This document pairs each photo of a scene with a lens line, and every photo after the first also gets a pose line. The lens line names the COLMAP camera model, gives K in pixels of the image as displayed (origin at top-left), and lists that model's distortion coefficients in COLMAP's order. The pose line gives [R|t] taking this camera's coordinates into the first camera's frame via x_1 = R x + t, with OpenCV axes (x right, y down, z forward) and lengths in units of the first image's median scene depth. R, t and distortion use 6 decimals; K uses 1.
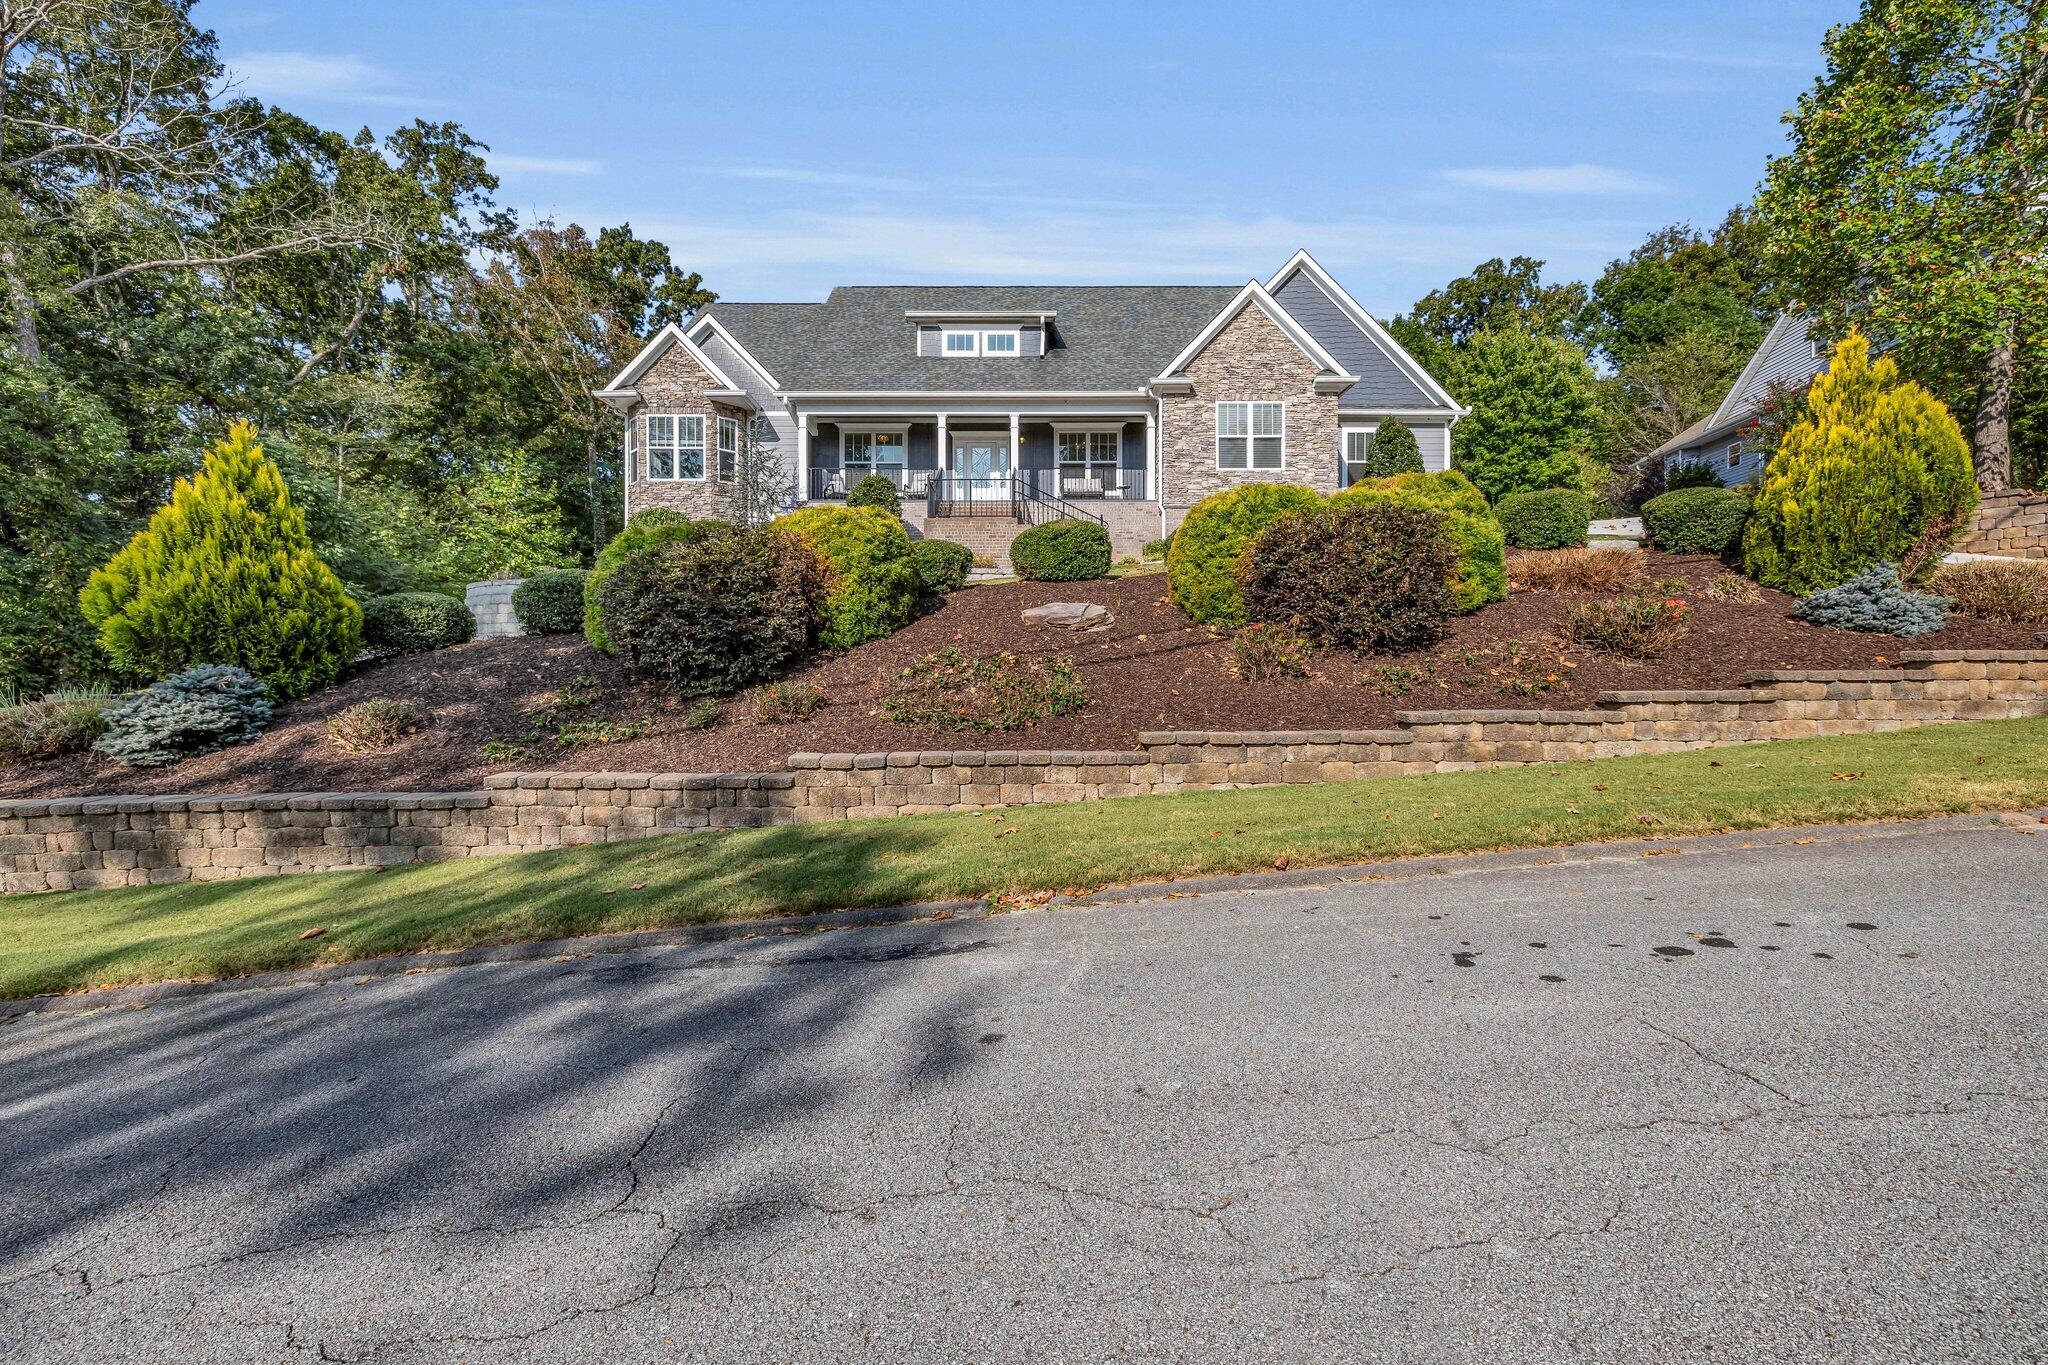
lens RADIAL K [[853.6, 0, 1027.3], [0, 853.6, 682.3], [0, 0, 1]] dist [0.000140, -0.000132]
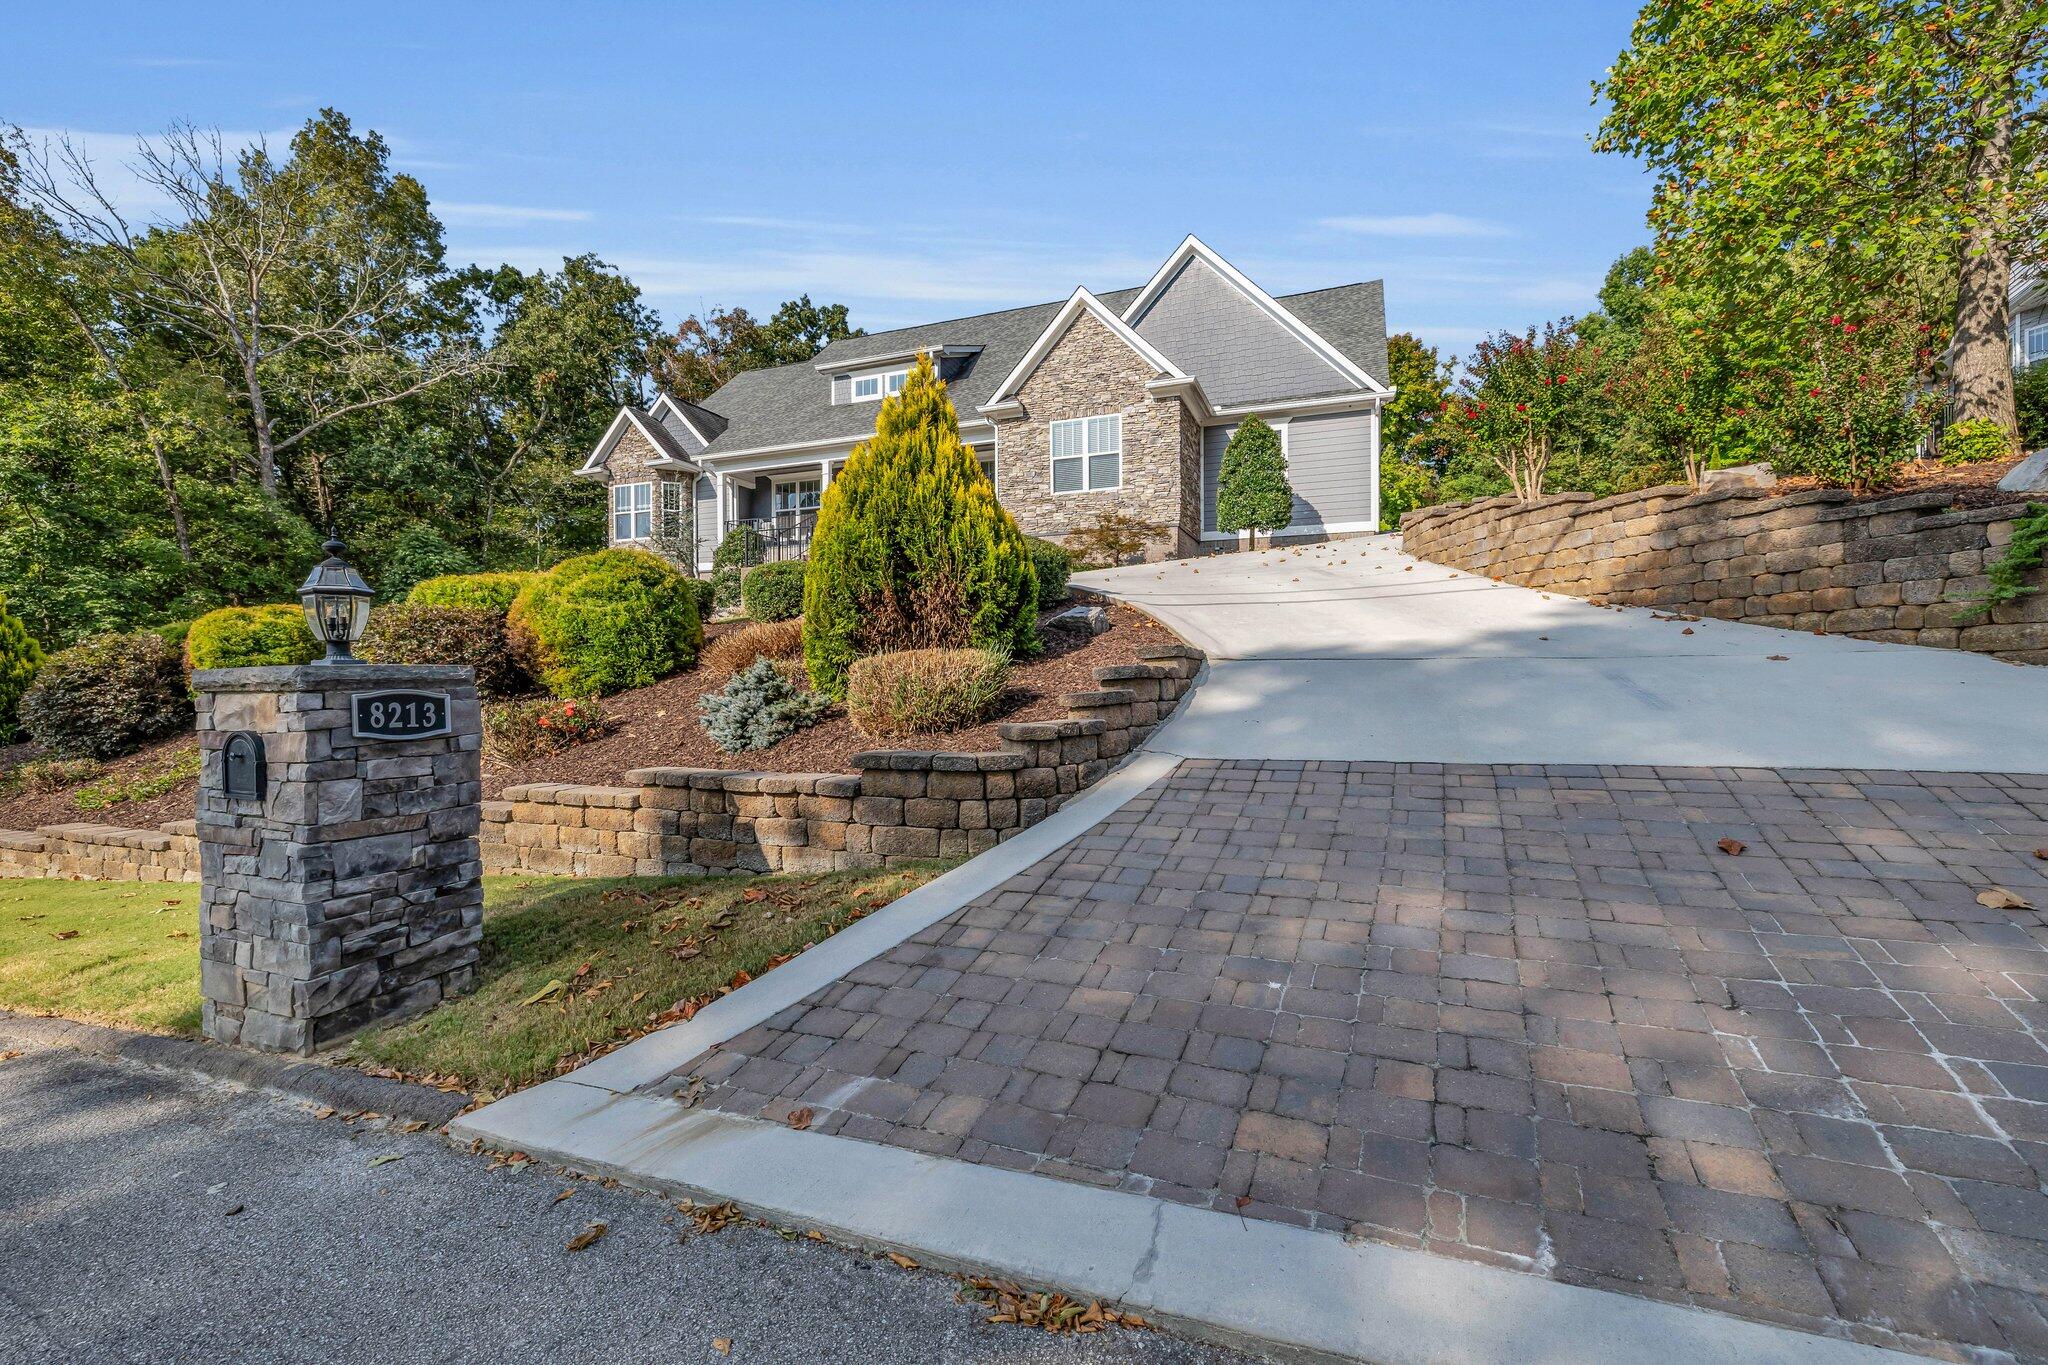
lens RADIAL K [[853.6, 0, 1025.6], [0, 853.6, 685.4], [0, 0, 1]] dist [0.000140, -0.000132]
pose [[0.928561, 0.000781, -0.371180, 0.544472], [0.000092, 0.999997, 0.002335, -0.041302], [0.371180, -0.002202, 0.928558, 0.116956]]
